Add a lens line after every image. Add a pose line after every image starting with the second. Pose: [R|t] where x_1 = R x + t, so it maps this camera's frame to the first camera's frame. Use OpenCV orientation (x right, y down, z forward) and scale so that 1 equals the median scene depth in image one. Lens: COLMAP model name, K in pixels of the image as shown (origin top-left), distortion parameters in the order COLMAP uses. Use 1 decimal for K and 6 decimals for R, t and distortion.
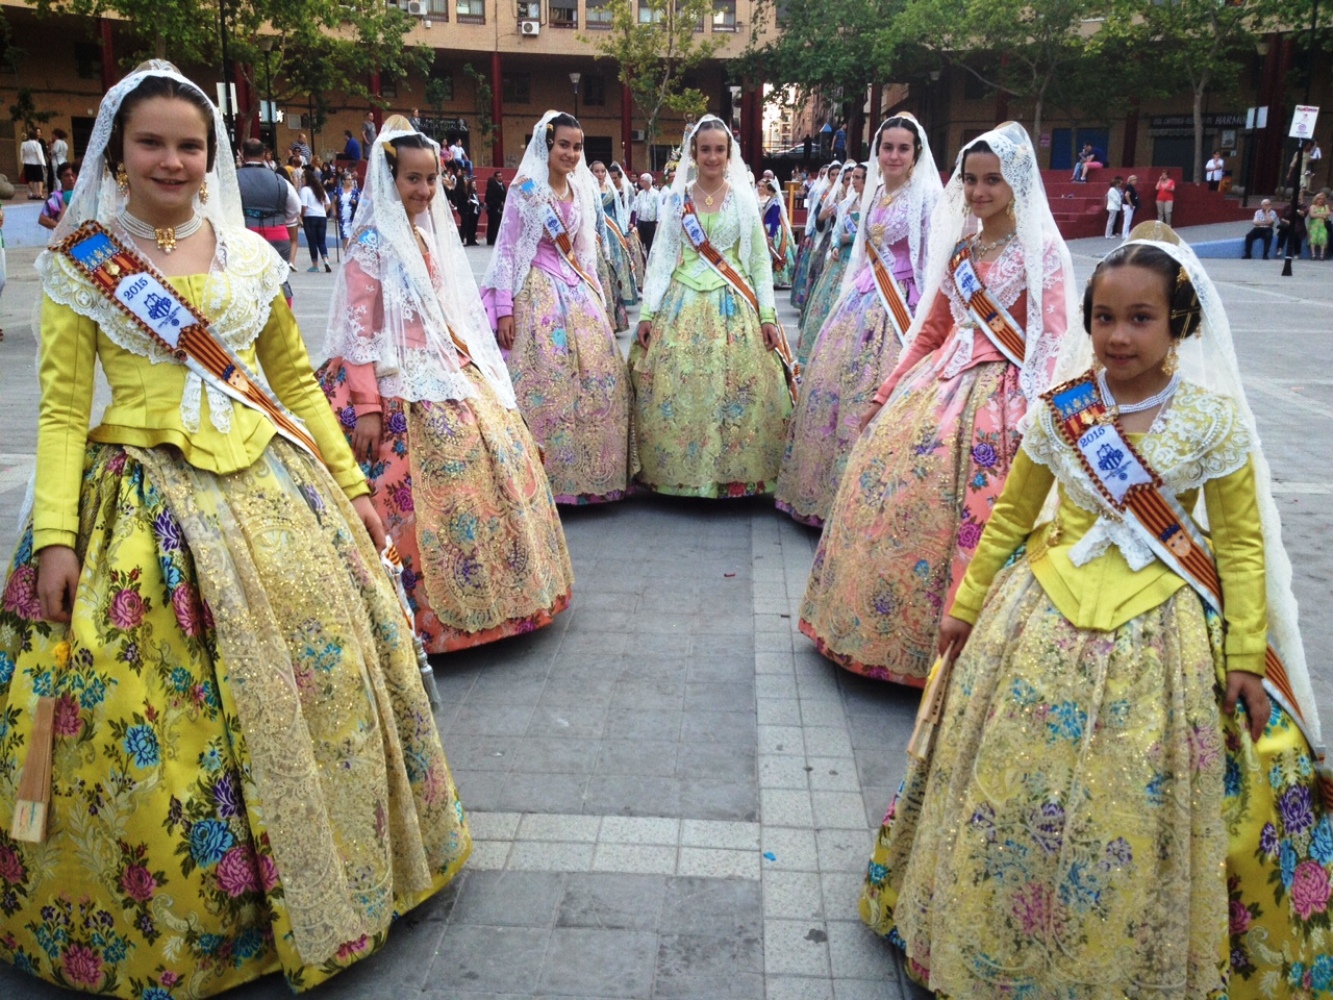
lens RADIAL K [[1363.5, 0, 666.5], [0, 1363.5, 500.0], [0, 0, 1]] dist [0.005532, -0.026456]
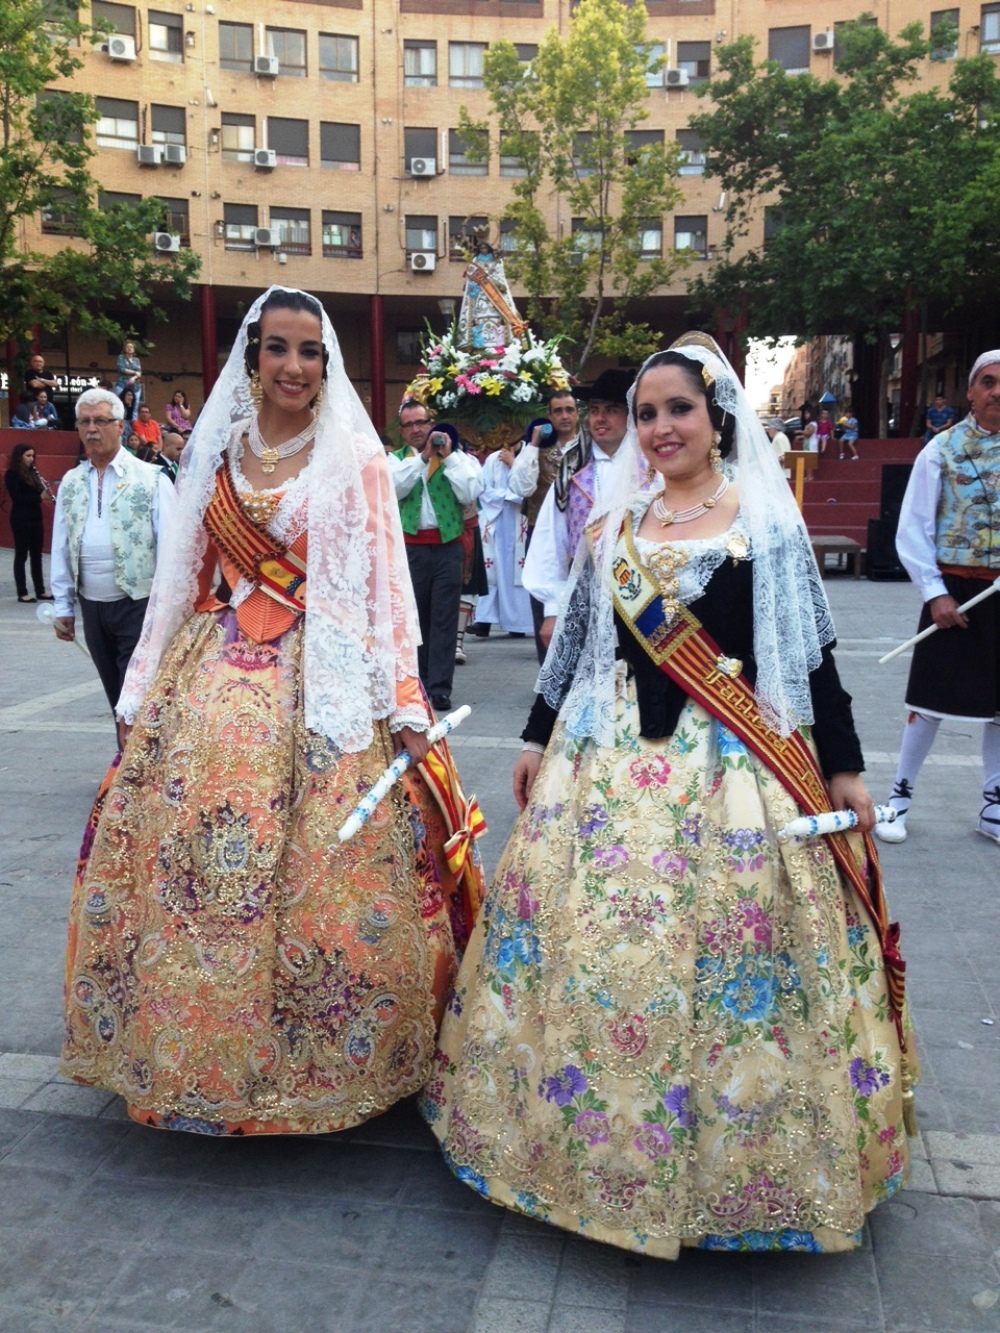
lens RADIAL K [[1383.8, 0, 498.9], [0, 1383.8, 621.8], [0, 0, 1]] dist [0.157577, -0.242054]
pose [[0.993908, -0.004306, -0.110124, 0.026039], [-0.009015, 0.992712, -0.120177, -0.073814], [0.109839, 0.120437, 0.986626, 0.330516]]
